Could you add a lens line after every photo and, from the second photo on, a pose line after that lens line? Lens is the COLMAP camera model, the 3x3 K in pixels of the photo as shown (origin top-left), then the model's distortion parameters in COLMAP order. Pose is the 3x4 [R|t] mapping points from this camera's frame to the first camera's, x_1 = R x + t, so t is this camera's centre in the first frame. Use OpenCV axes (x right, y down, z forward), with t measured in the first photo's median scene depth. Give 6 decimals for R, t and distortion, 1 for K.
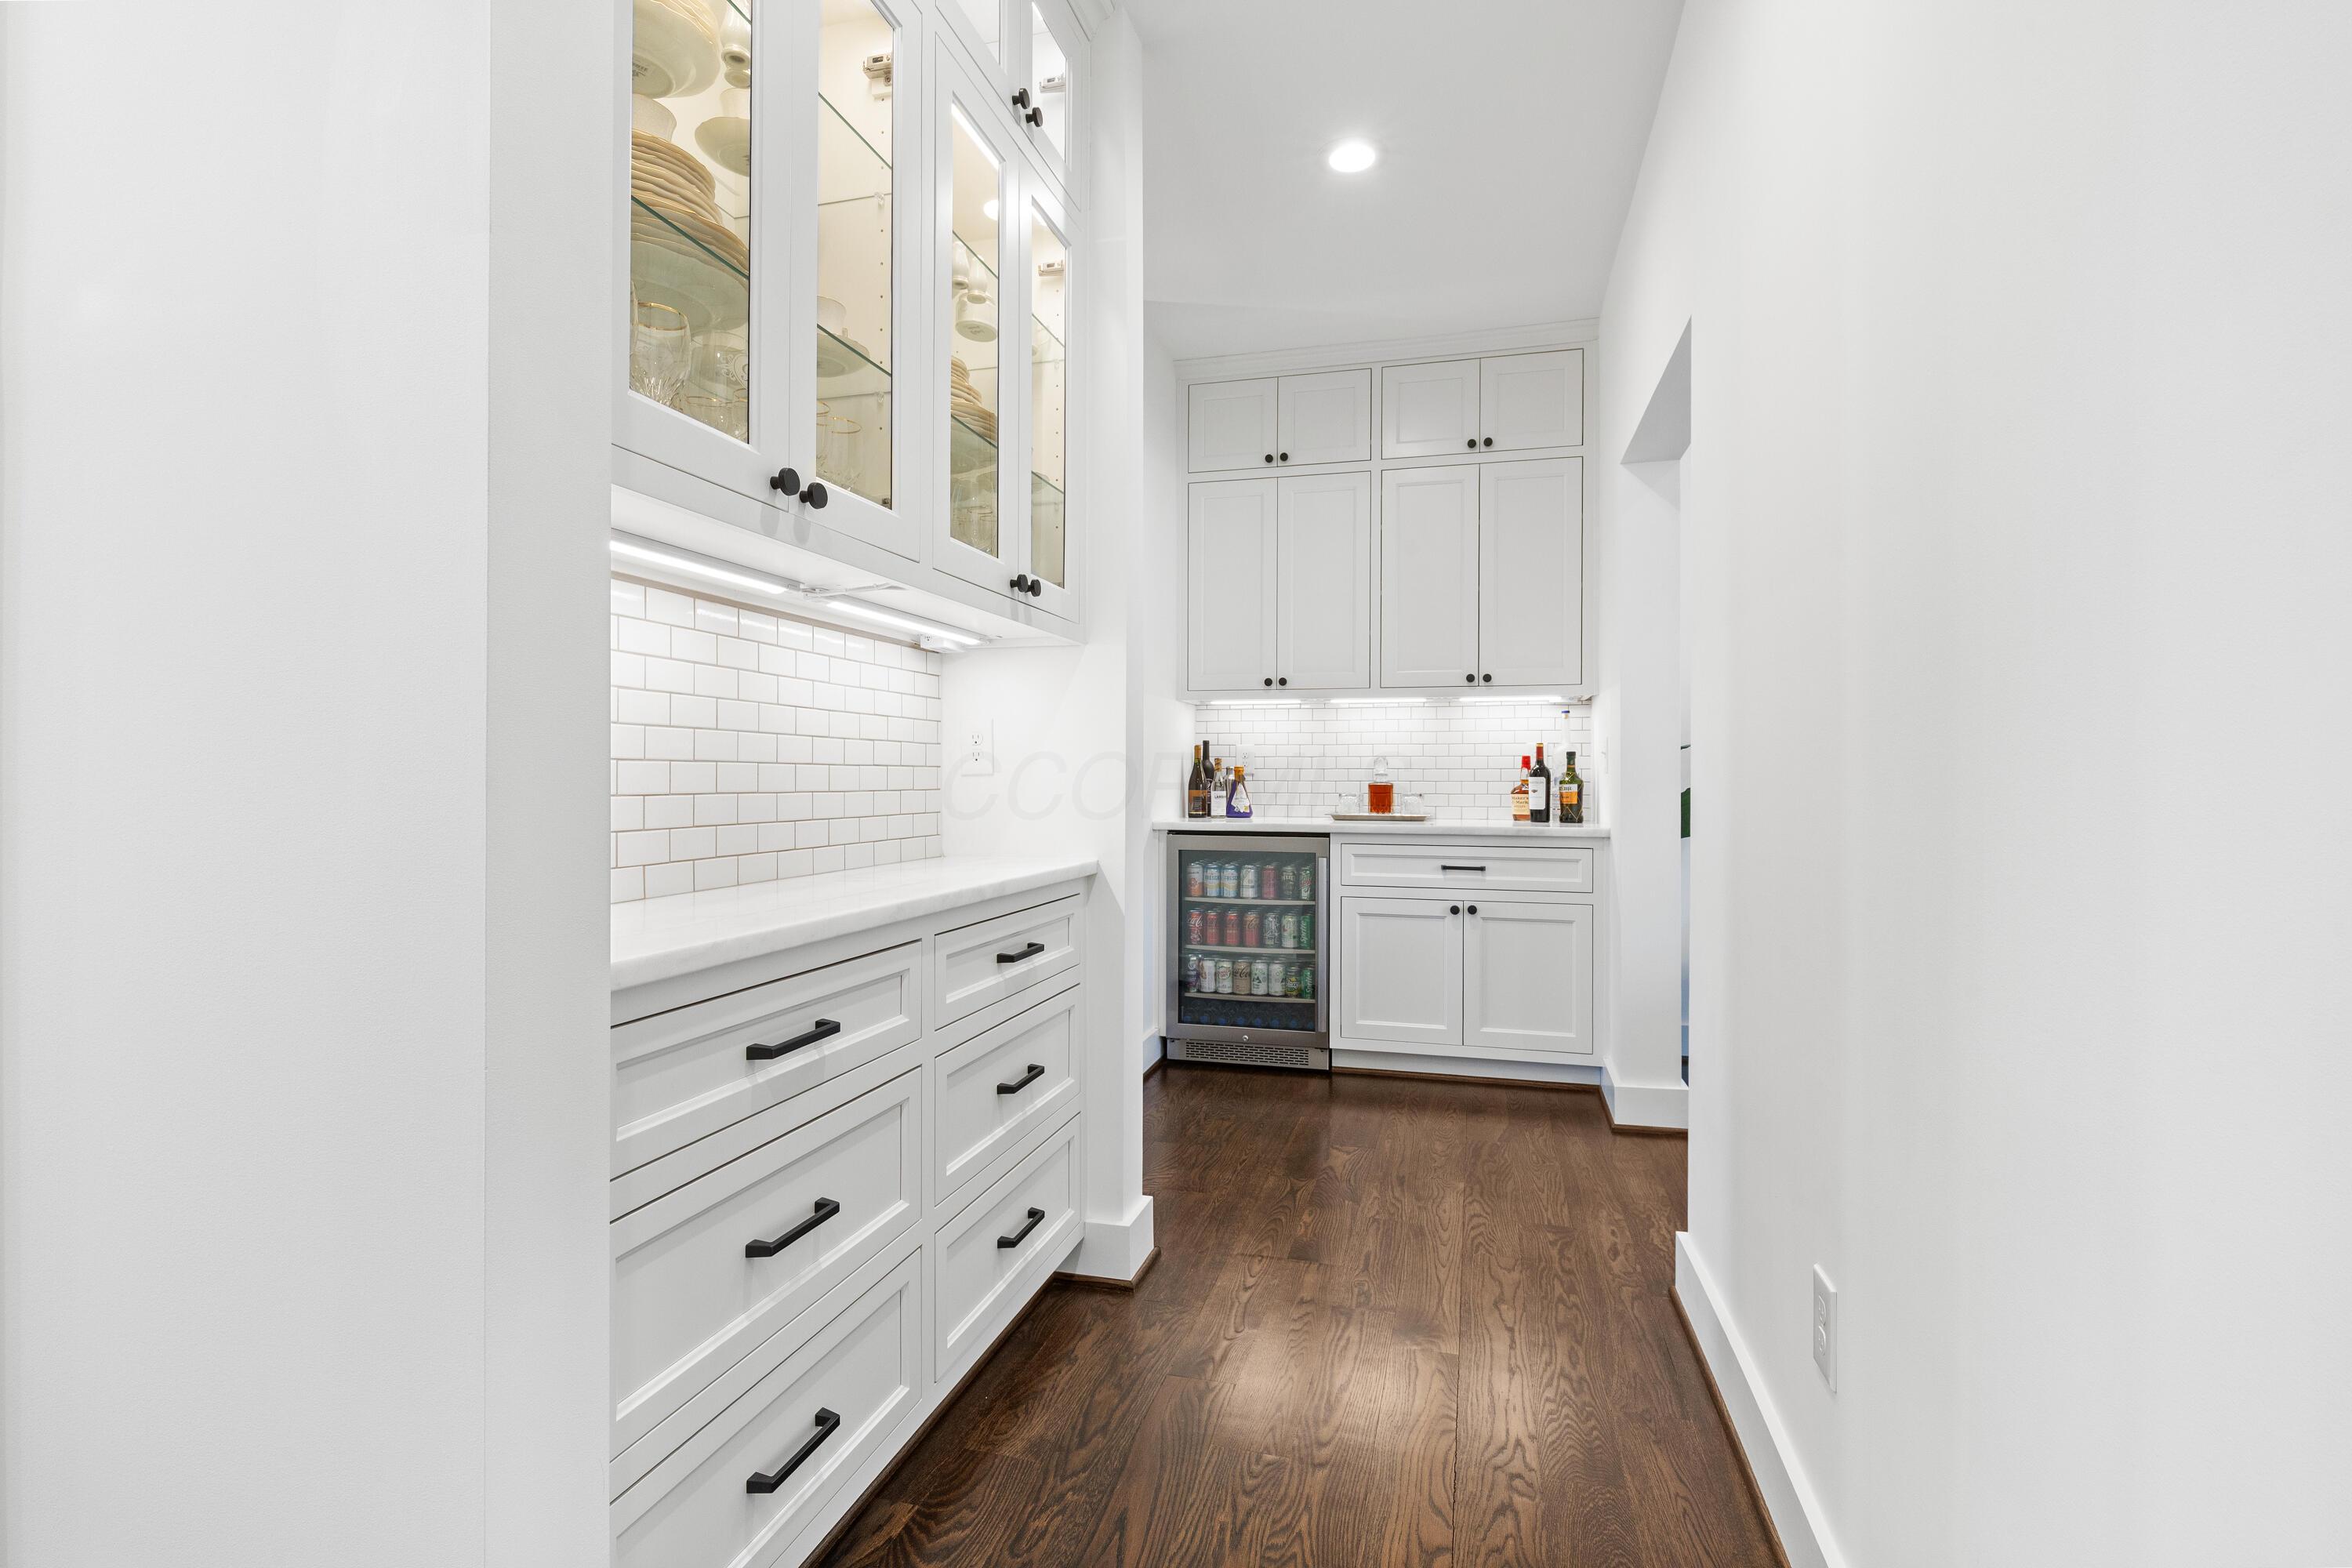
lens RADIAL K [[1075.2, 0, 1175.4], [0, 1075.2, 778.5], [0, 0, 1]] dist [0.000364, -0.000079]
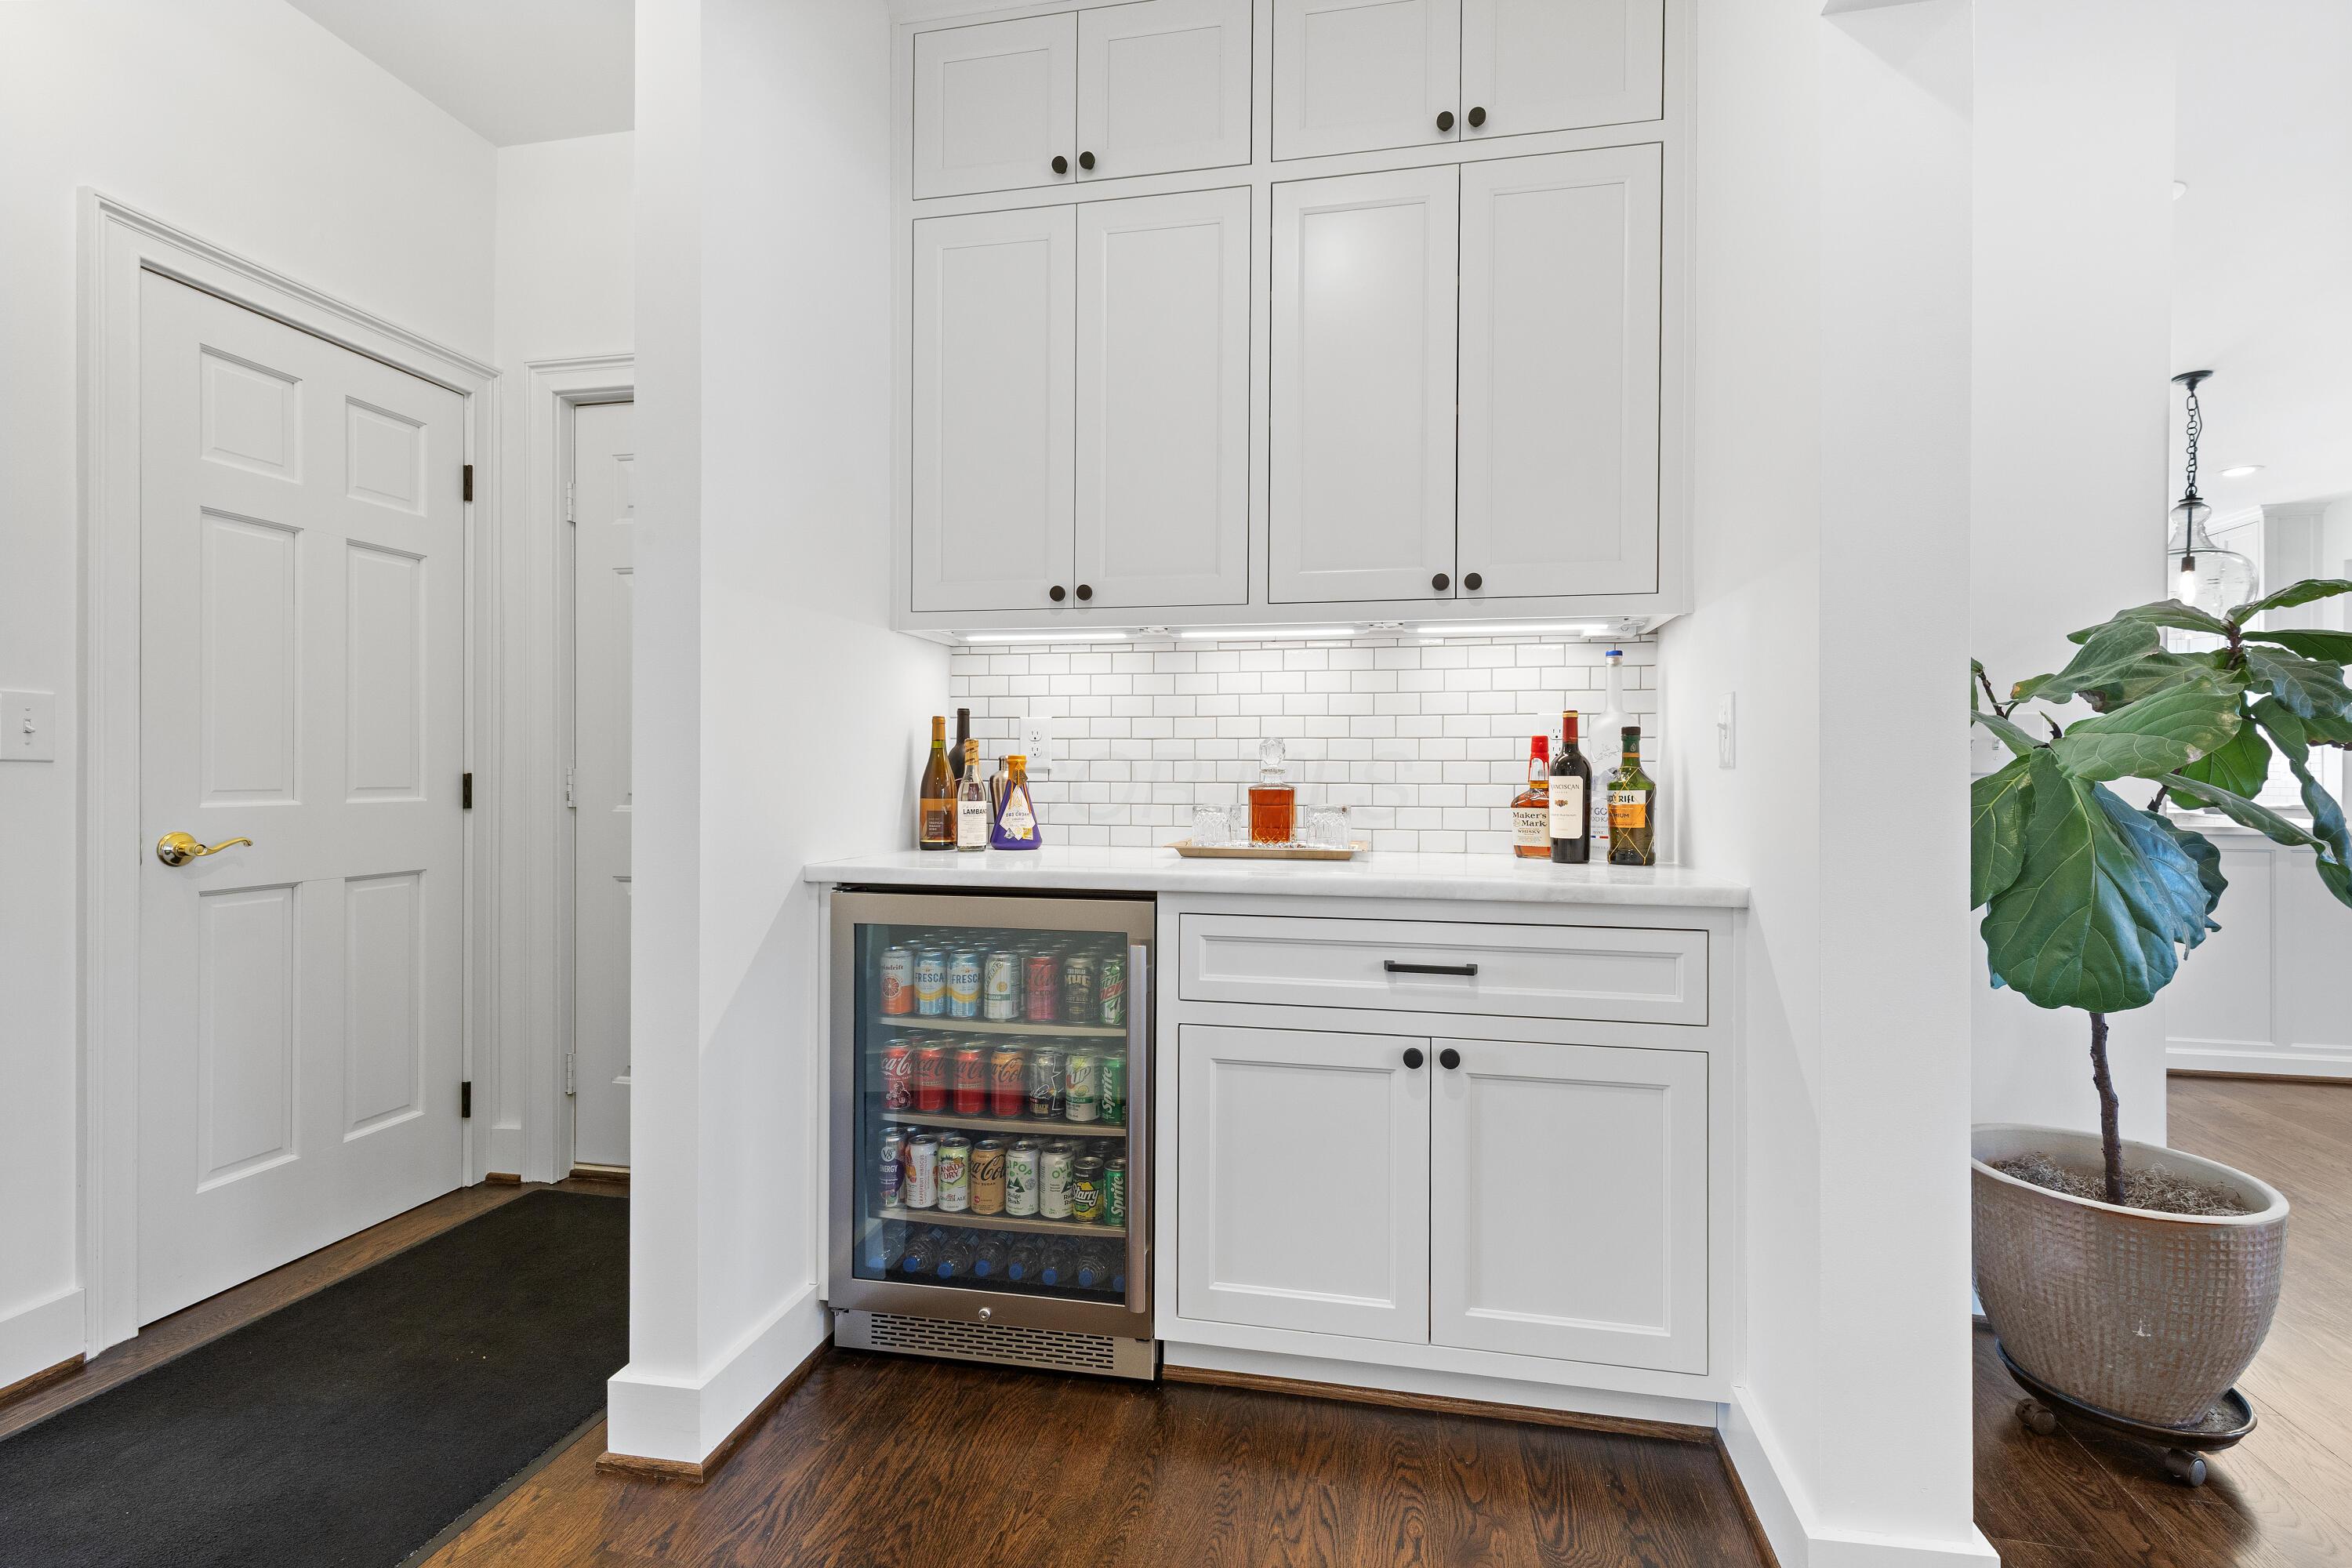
lens RADIAL K [[1109.6, 0, 1181.5], [0, 1109.6, 778.5], [0, 0, 1]] dist [0.016259, -0.000002]
pose [[0.997477, 0.001431, 0.070978, 0.114130], [-0.001617, 0.999995, 0.002563, -0.001260], [-0.070974, -0.002672, 0.997475, 0.480806]]
